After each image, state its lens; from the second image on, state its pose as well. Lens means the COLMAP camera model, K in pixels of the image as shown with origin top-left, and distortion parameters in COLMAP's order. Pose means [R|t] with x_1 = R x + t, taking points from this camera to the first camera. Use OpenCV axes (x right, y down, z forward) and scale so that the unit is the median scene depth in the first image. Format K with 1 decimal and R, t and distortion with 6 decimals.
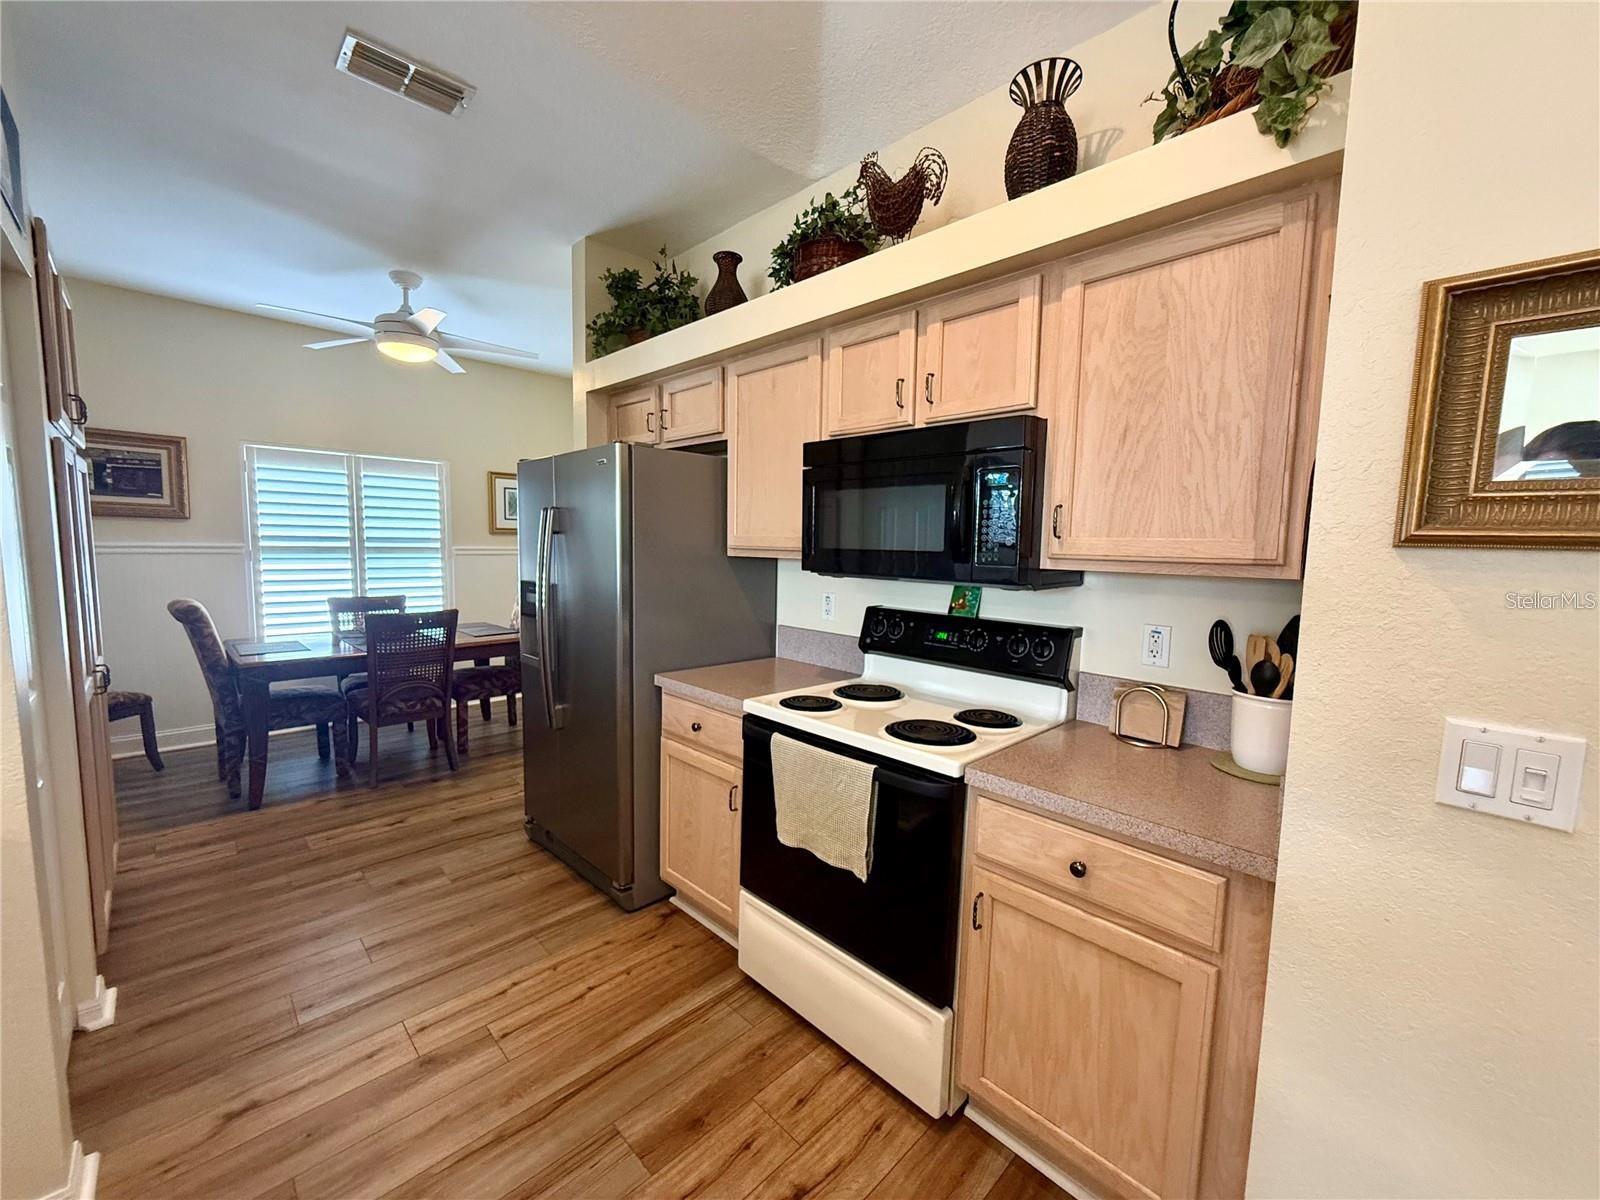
lens RADIAL K [[639.5, 0, 804.3], [0, 639.5, 603.0], [0, 0, 1]] dist [0.000245, -0.000006]
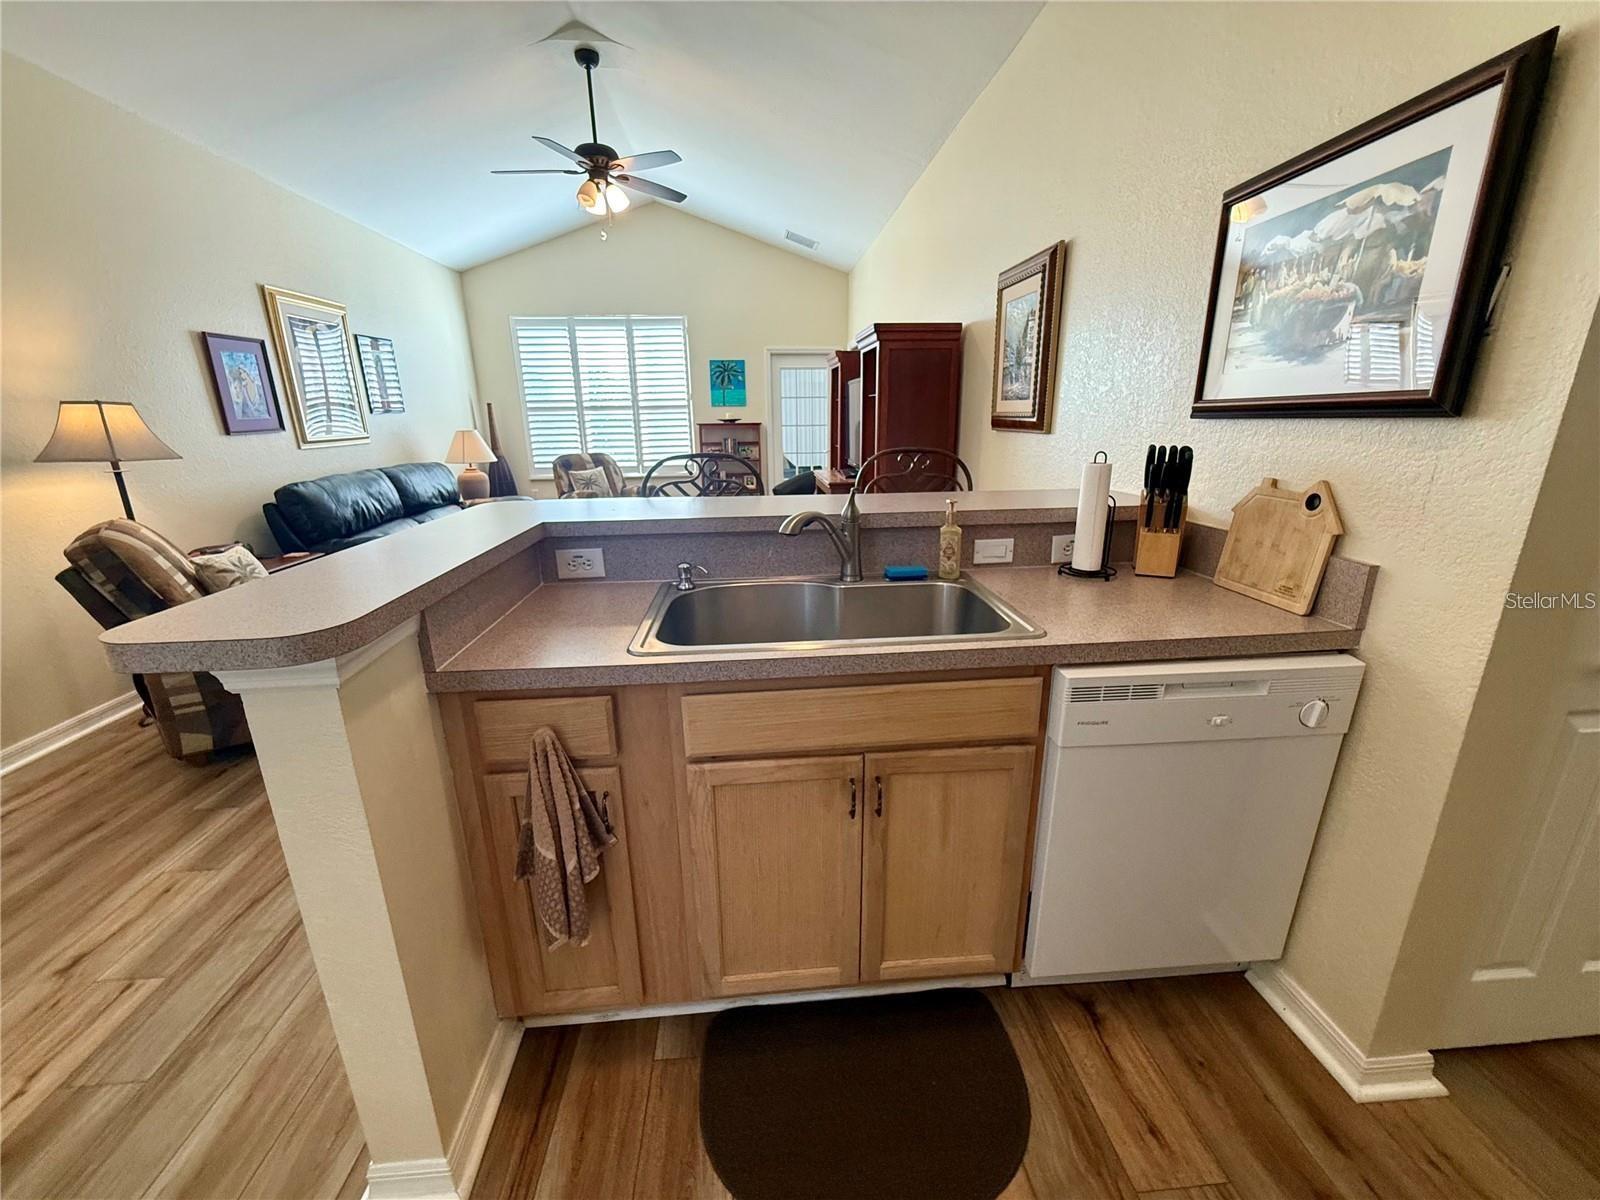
lens RADIAL K [[639.5, 0, 803.3], [0, 639.5, 602.7], [0, 0, 1]] dist [0.000245, -0.000006]
pose [[-0.645055, 0.205458, -0.735997, -0.001281], [-0.072911, 0.942232, 0.326931, -0.009393], [0.760650, 0.264550, -0.592811, 0.426900]]
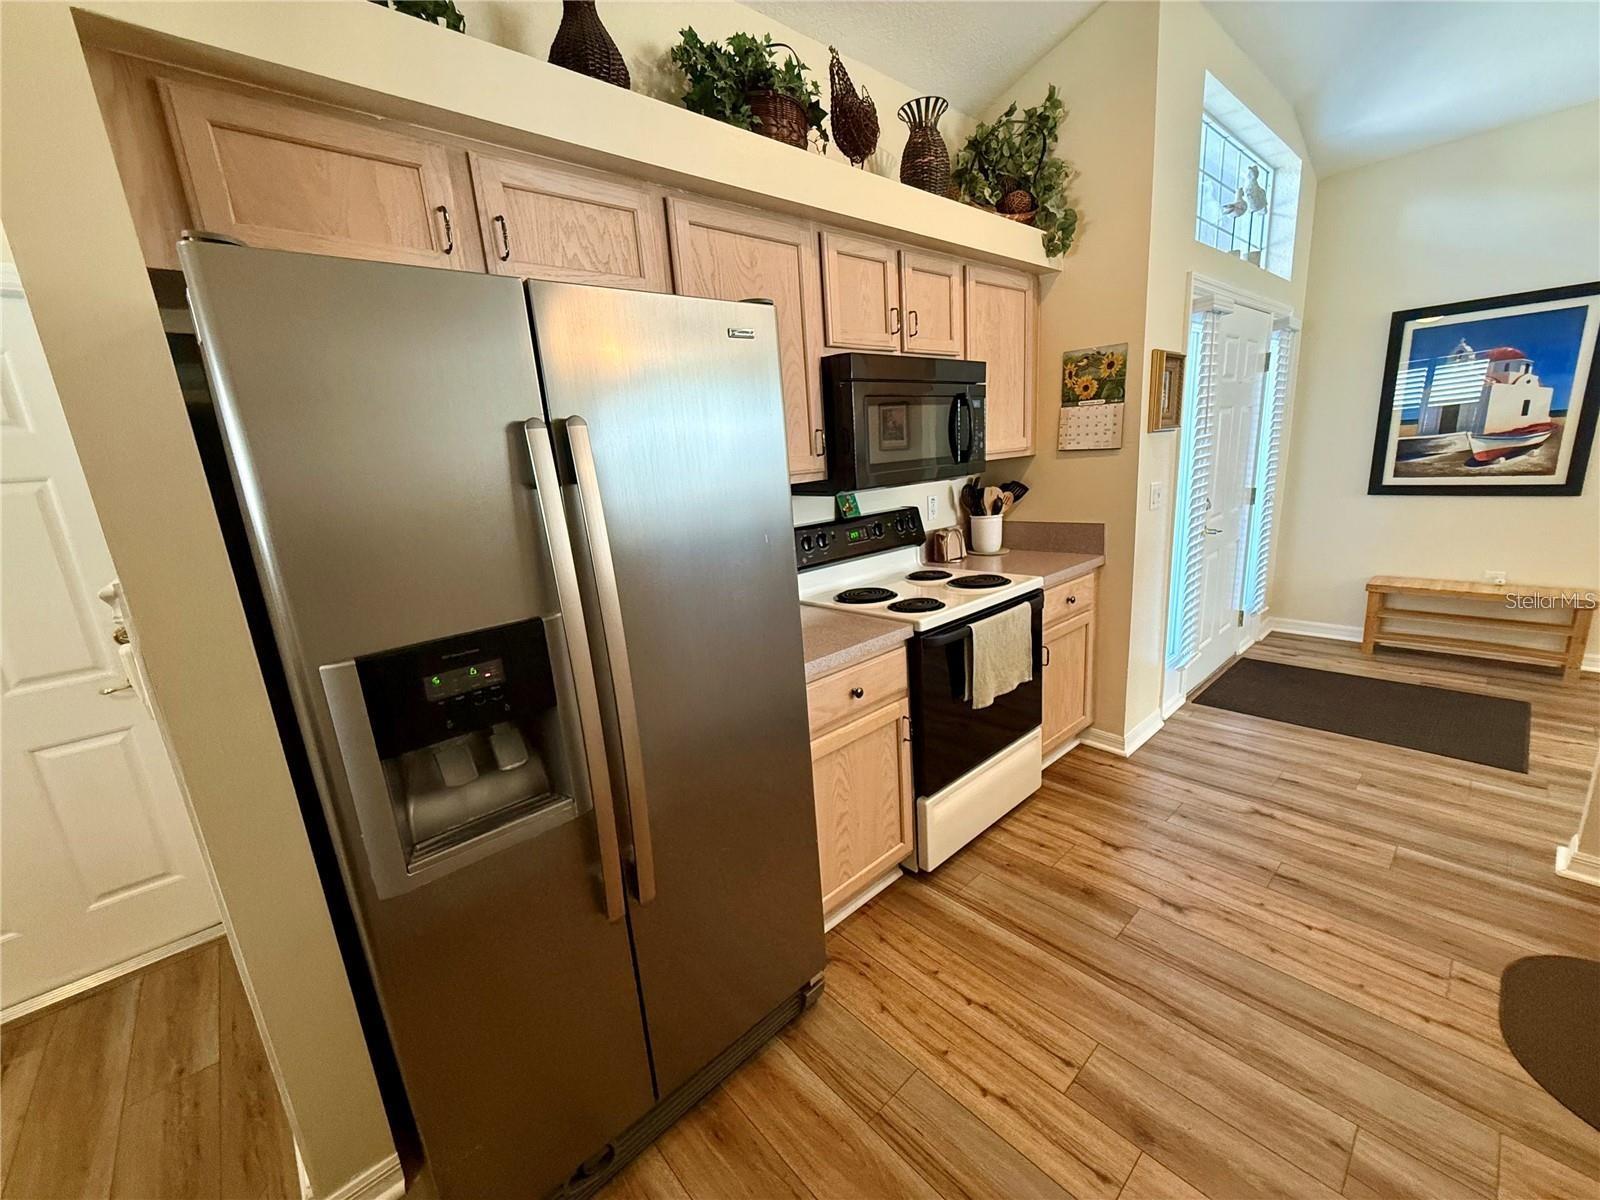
lens RADIAL K [[639.5, 0, 803.5], [0, 639.5, 602.9], [0, 0, 1]] dist [0.000245, -0.000006]
pose [[0.045131, -0.256083, 0.965601, -0.920745], [0.164523, 0.955292, 0.245659, -0.129379], [-0.985340, 0.147777, 0.085244, 0.957334]]
